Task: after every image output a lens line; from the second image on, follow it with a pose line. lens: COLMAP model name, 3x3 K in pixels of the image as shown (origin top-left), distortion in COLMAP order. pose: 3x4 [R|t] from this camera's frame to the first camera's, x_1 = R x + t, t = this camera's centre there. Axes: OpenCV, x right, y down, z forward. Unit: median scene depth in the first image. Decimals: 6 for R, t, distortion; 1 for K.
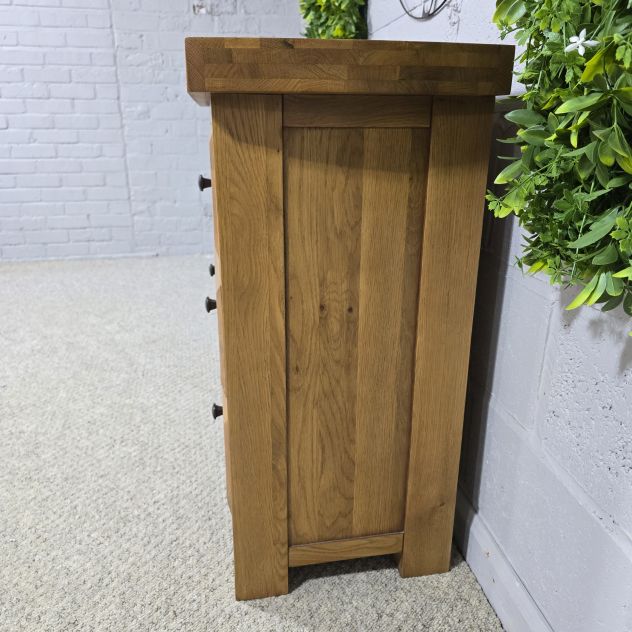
lens RADIAL K [[560.6, 0, 307.4], [0, 560.6, 314.5], [0, 0, 1]] dist [0.065724, -0.075921]
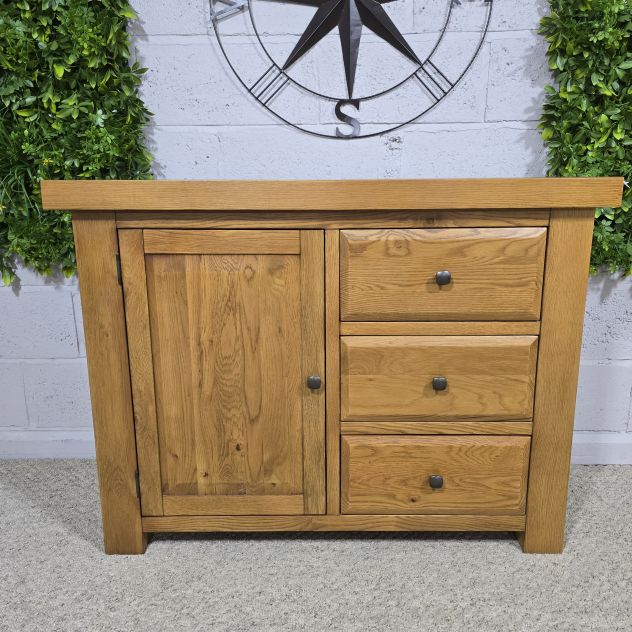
lens RADIAL K [[557.5, 0, 316.0], [0, 557.5, 316.0], [0, 0, 1]] dist [0.053588, -0.055111]
pose [[0.184891, -0.221885, 0.957383, -0.921806], [0.334968, 0.930073, 0.150866, -0.284439], [-0.923911, 0.292799, 0.246287, 0.686880]]
